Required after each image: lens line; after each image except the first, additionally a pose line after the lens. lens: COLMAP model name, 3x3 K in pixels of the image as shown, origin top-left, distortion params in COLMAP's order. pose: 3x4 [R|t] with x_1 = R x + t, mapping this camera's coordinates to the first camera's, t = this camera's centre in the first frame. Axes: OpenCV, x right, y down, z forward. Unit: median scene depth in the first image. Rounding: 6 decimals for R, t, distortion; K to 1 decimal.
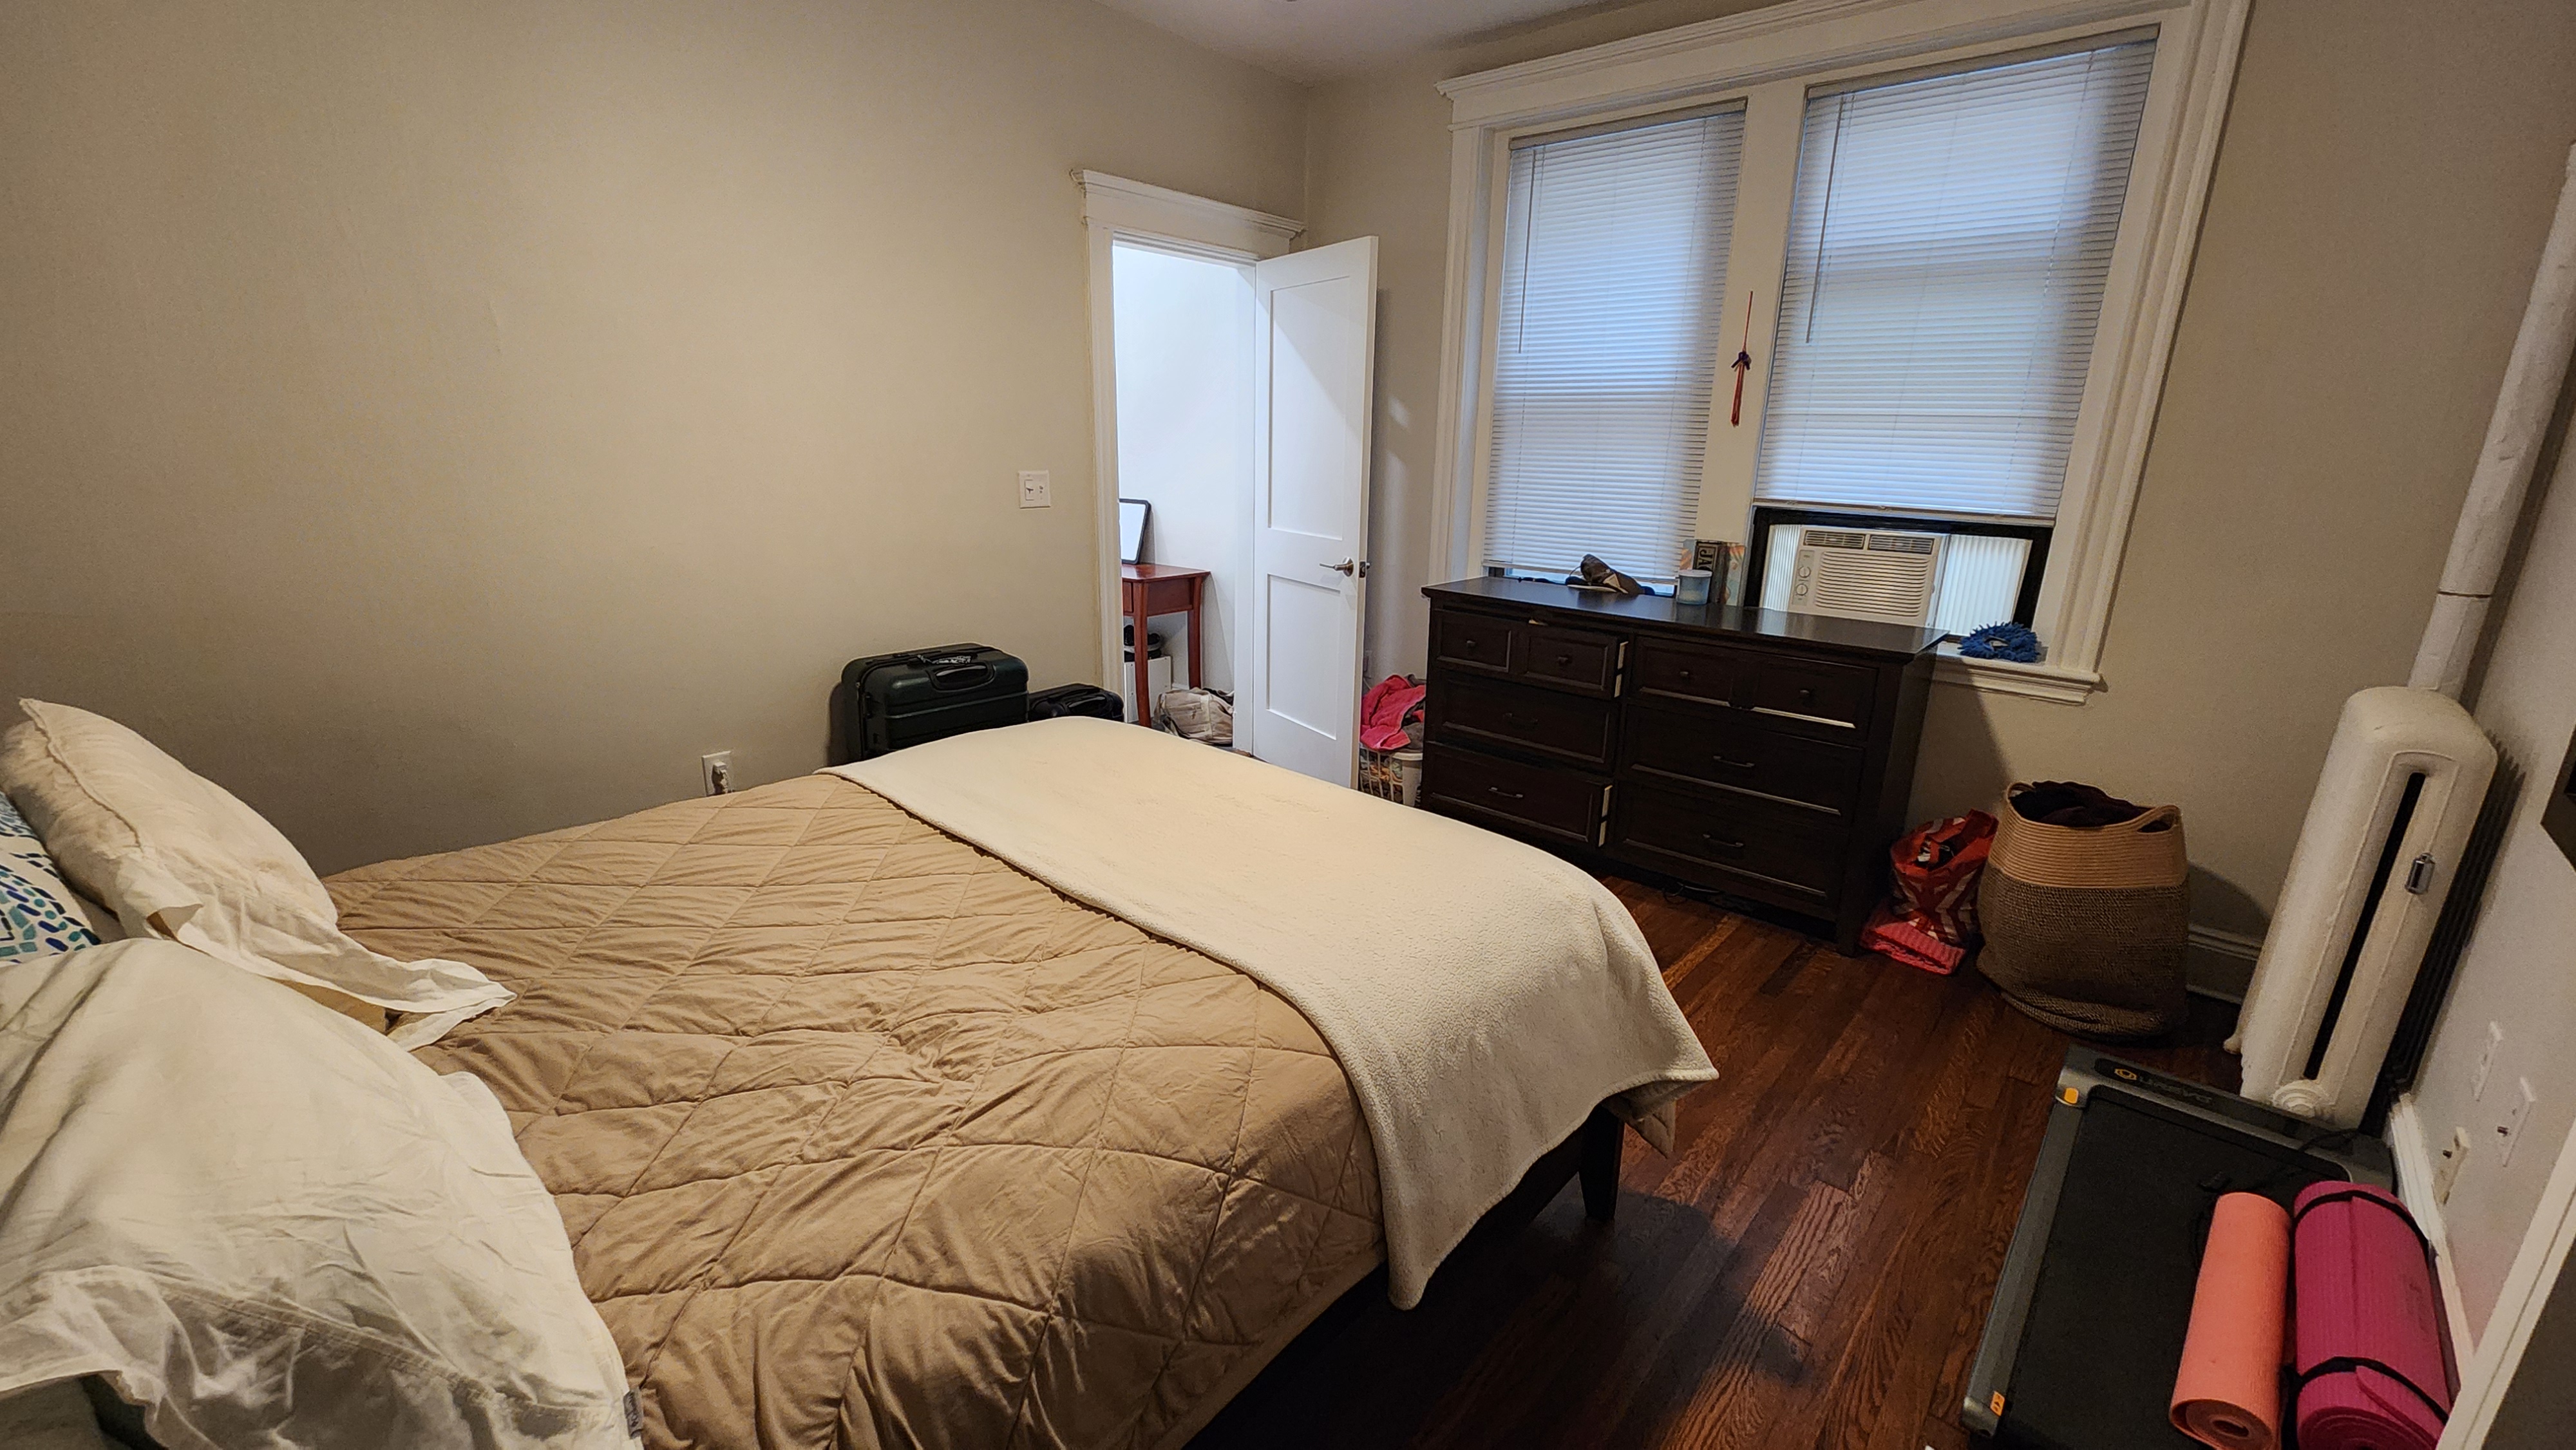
lens RADIAL K [[1056.0, 0, 1289.5], [0, 1056.0, 733.7], [0, 0, 1]] dist [0.001029, -0.000368]
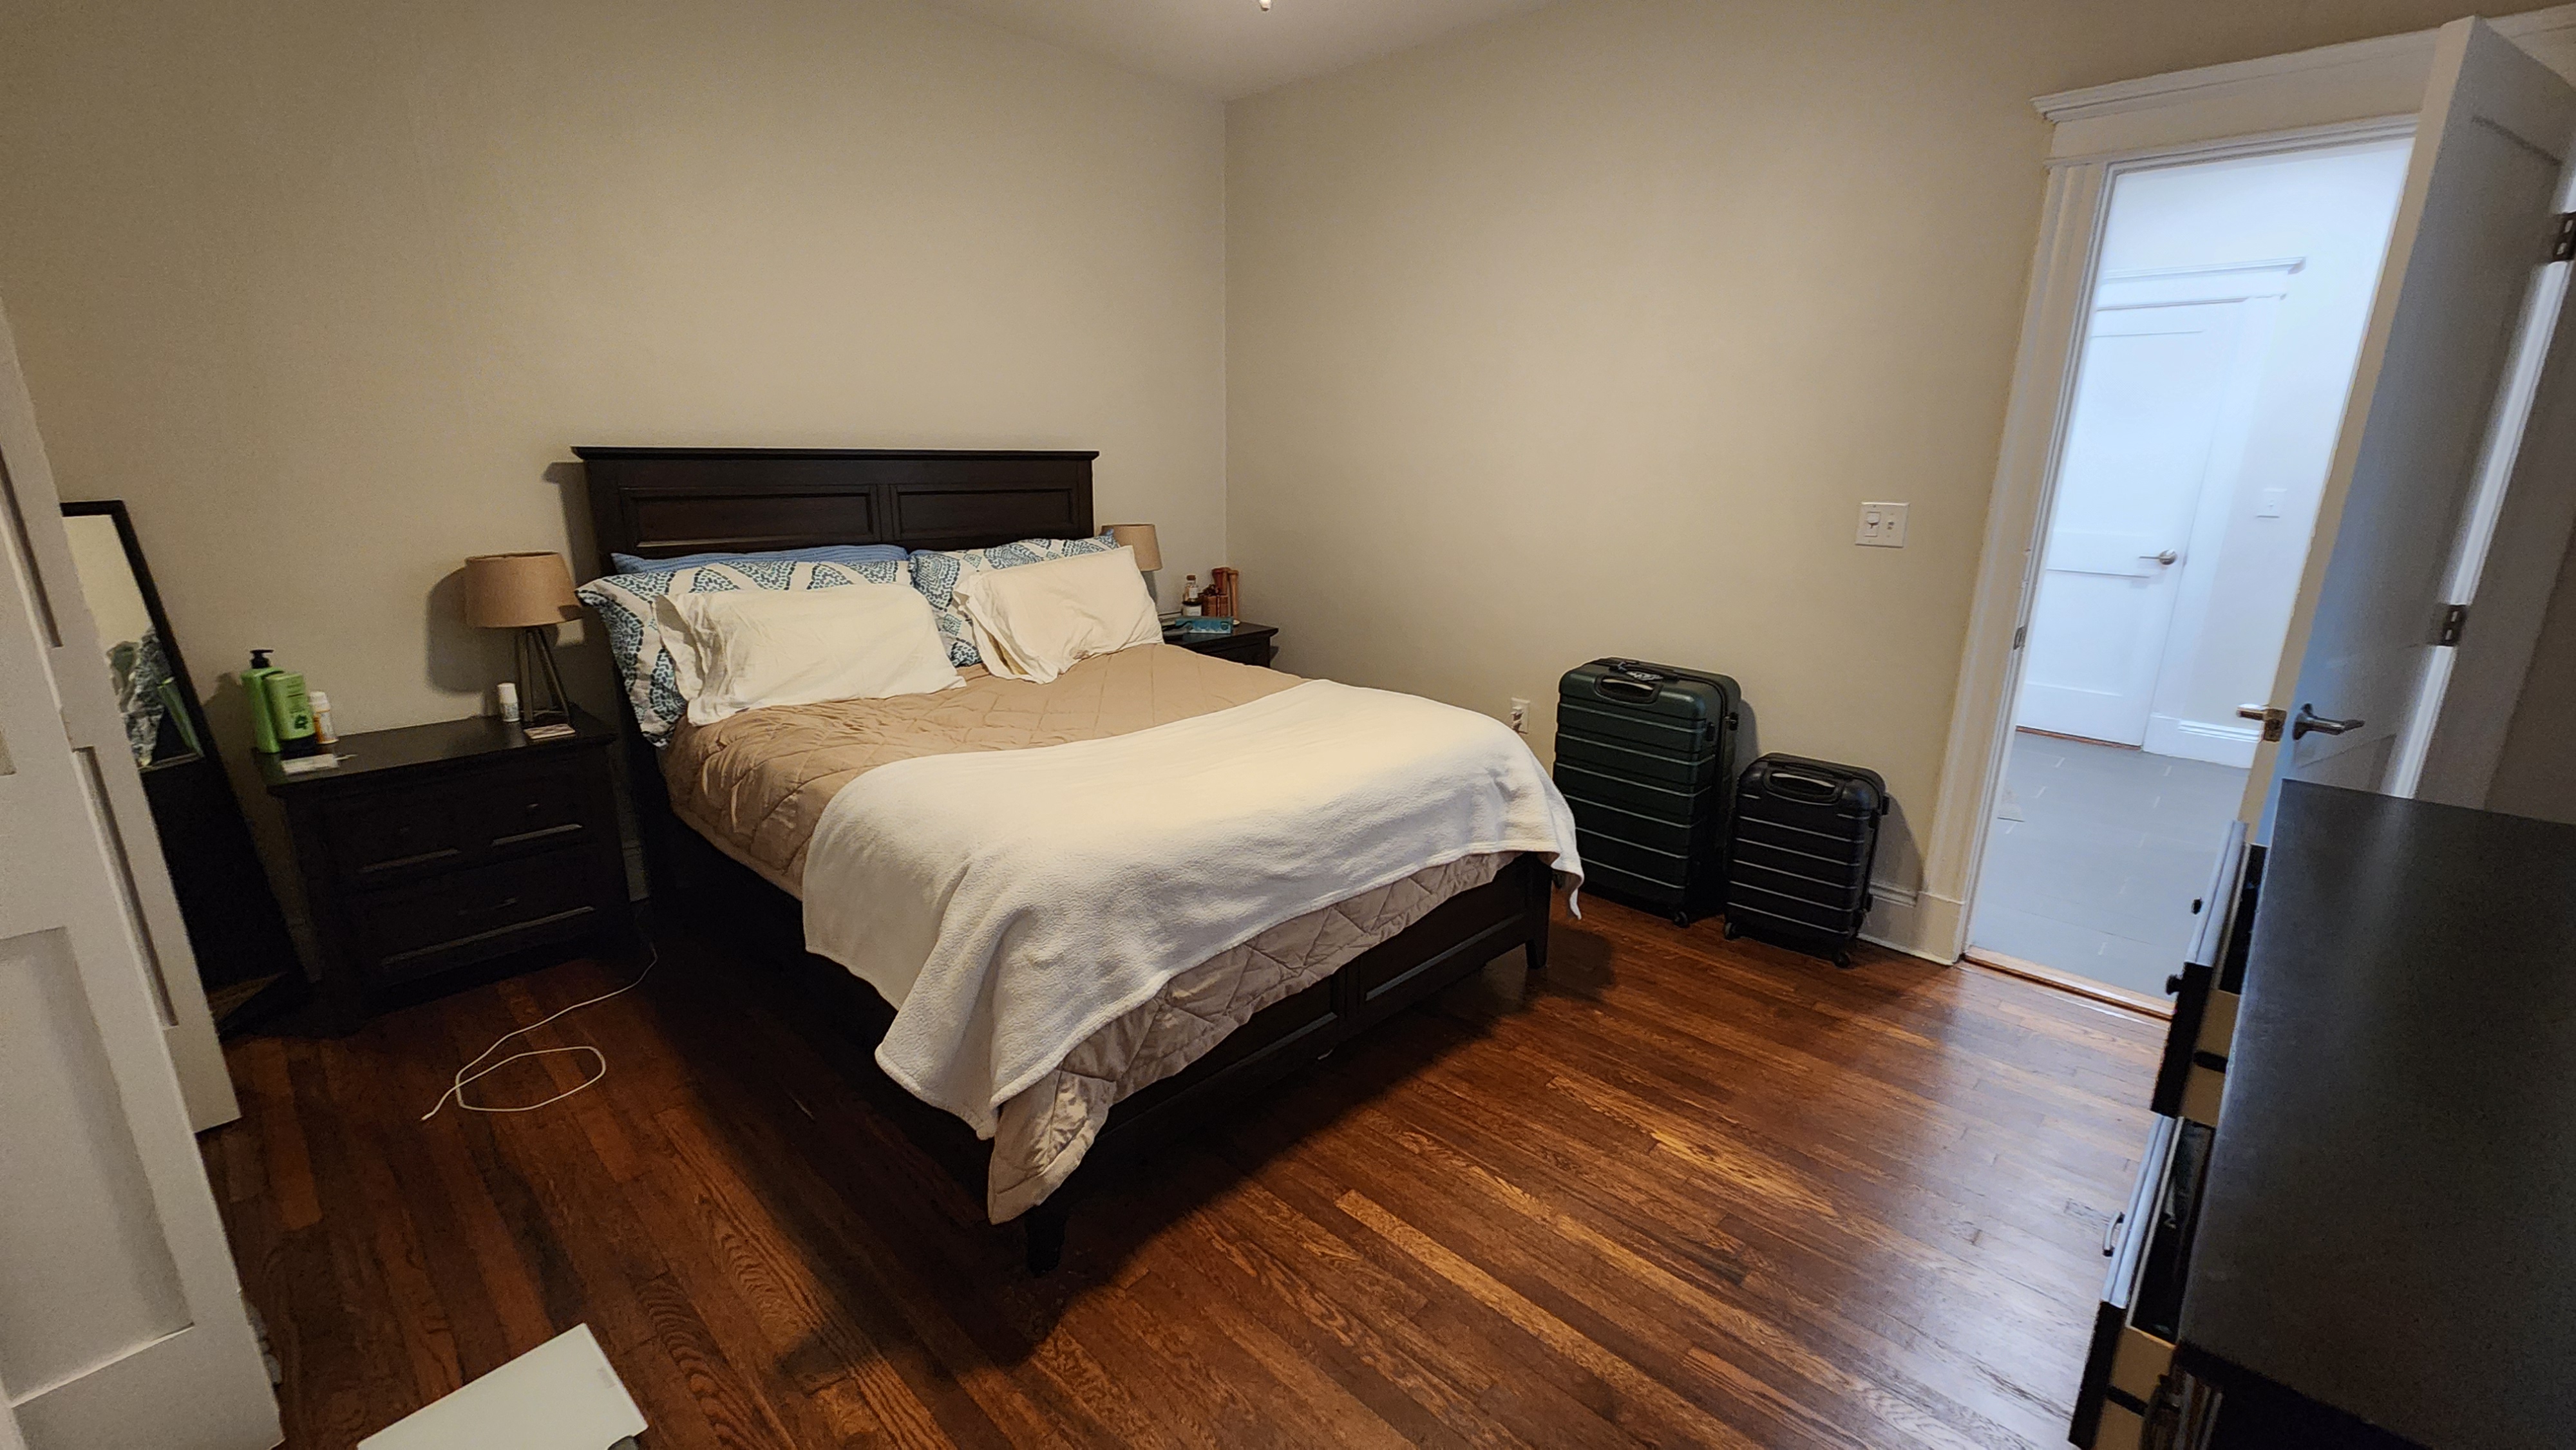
lens RADIAL K [[1056.0, 0, 1309.6], [0, 1056.0, 725.8], [0, 0, 1]] dist [0.001029, -0.000368]
pose [[-0.022843, 0.243269, -0.969690, 1.150521], [-0.298031, 0.924184, 0.238874, -0.289946], [0.954283, 0.294454, 0.051391, 1.118217]]
